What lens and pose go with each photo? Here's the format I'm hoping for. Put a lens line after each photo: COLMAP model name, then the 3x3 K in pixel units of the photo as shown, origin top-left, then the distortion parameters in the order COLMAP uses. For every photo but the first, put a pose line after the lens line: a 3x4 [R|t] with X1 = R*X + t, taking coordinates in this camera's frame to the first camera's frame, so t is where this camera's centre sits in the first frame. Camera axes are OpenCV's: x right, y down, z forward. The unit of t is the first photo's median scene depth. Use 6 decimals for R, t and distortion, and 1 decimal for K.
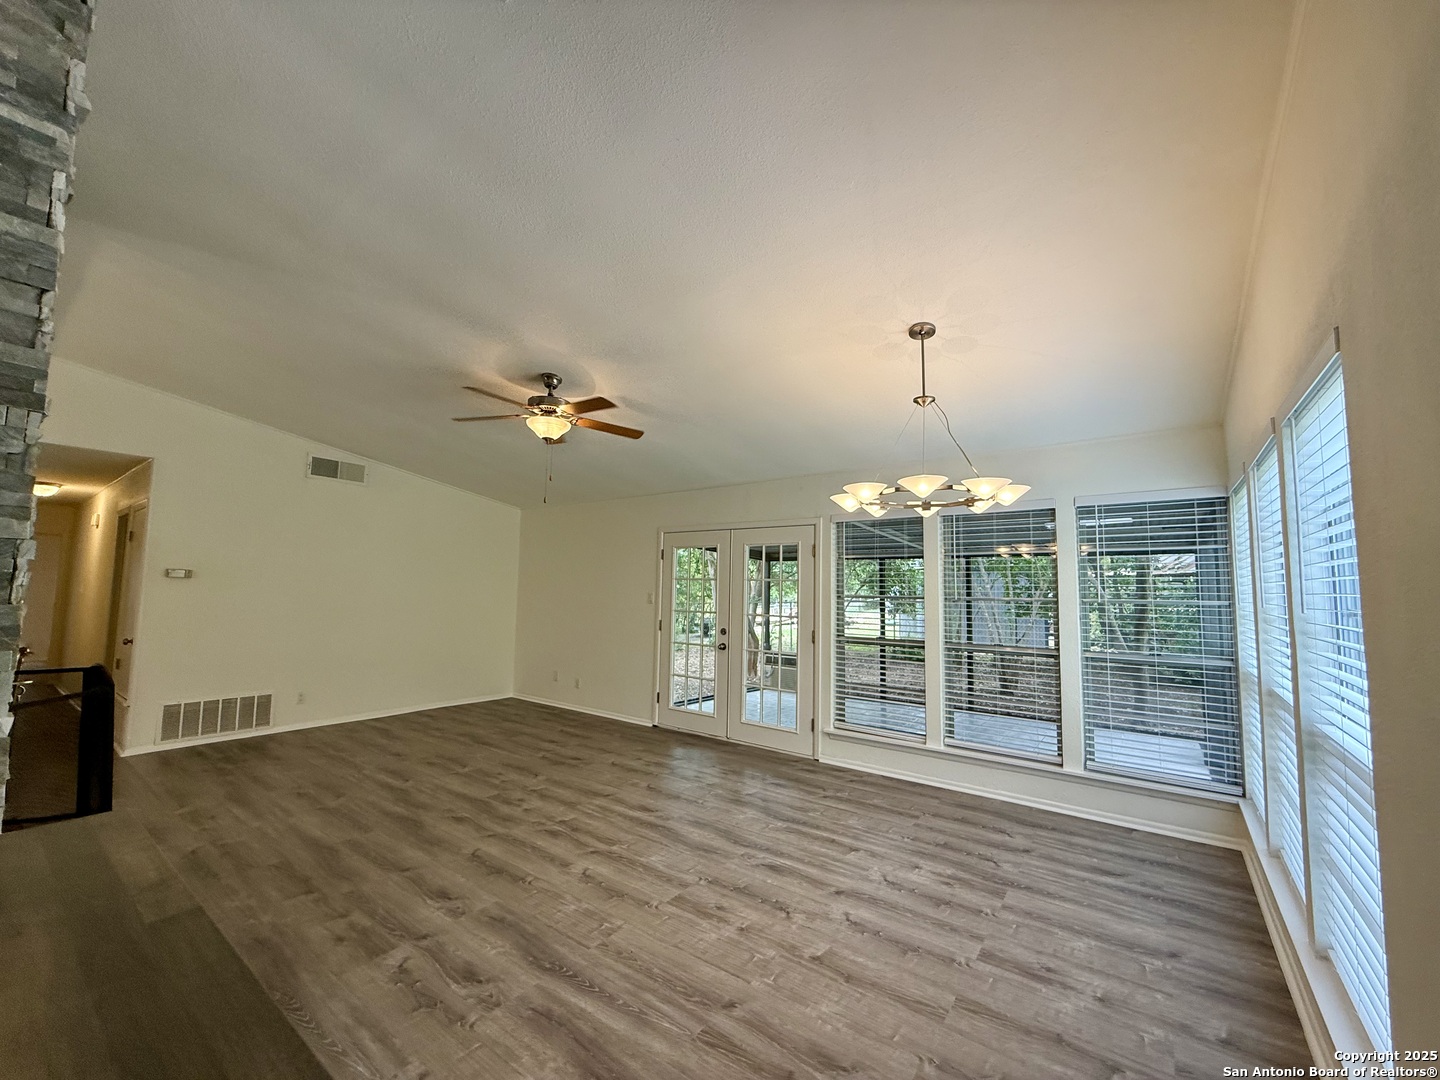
lens RADIAL K [[573.7, 0, 719.0], [0, 573.7, 543.9], [0, 0, 1]] dist [-0.000322, -0.000158]
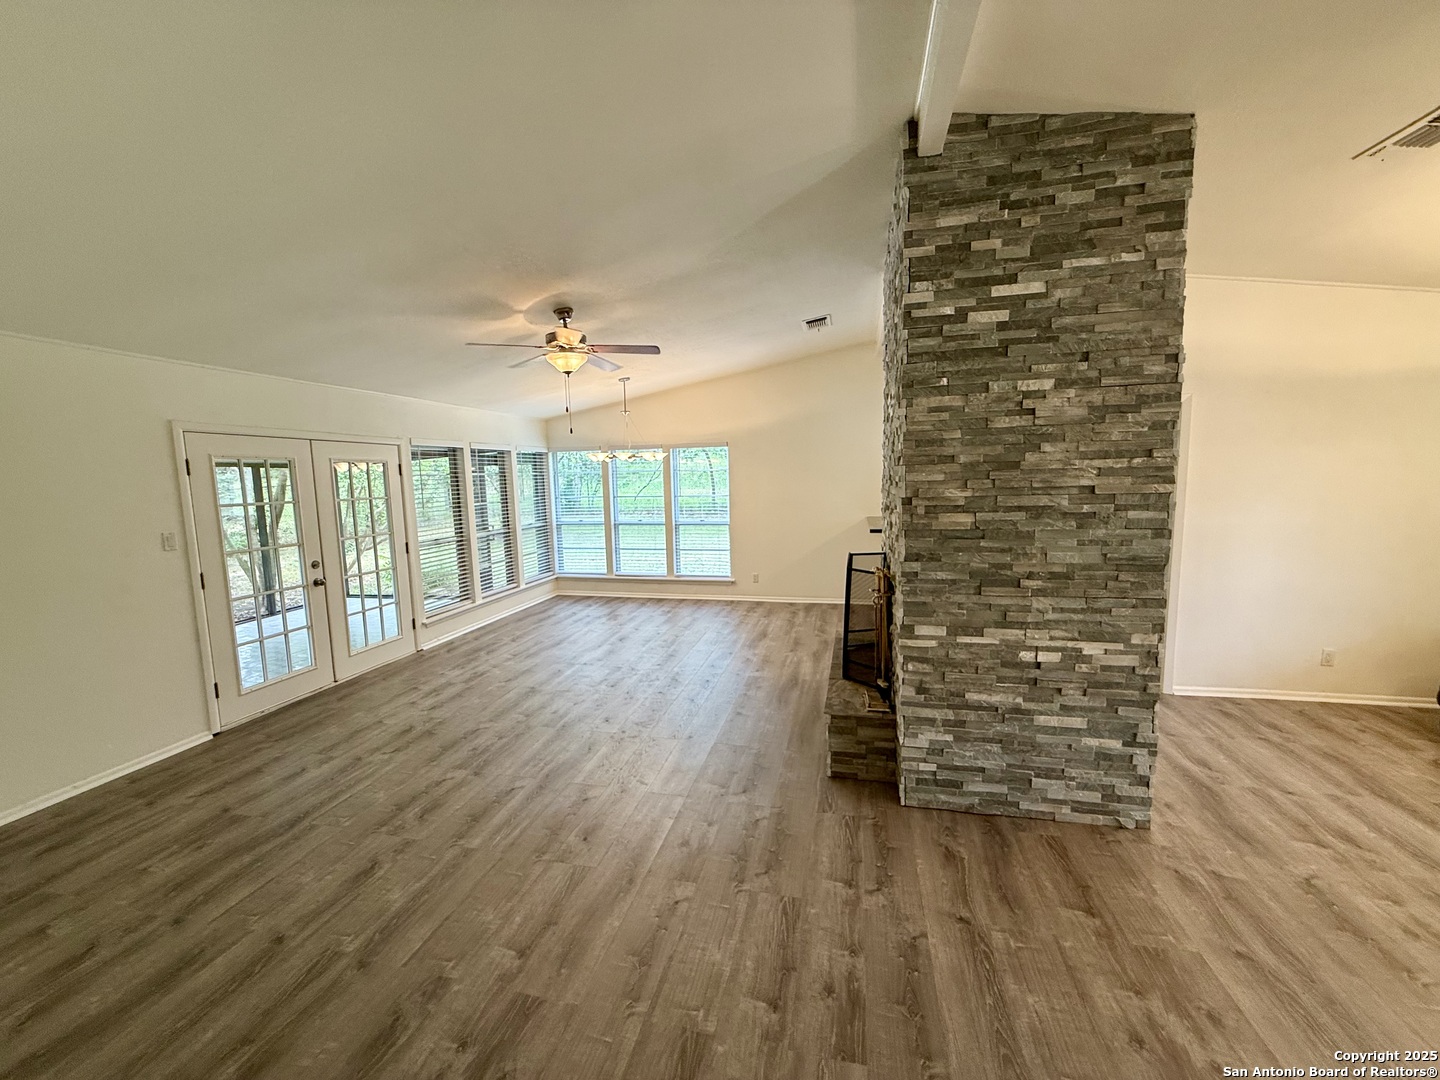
lens RADIAL K [[573.7, 0, 719.0], [0, 573.7, 543.9], [0, 0, 1]] dist [-0.000322, -0.000158]
pose [[-0.397448, -0.116506, 0.910199, -1.173227], [-0.055814, 0.993140, 0.102751, 0.006775], [-0.915926, -0.009964, -0.401224, 0.963743]]
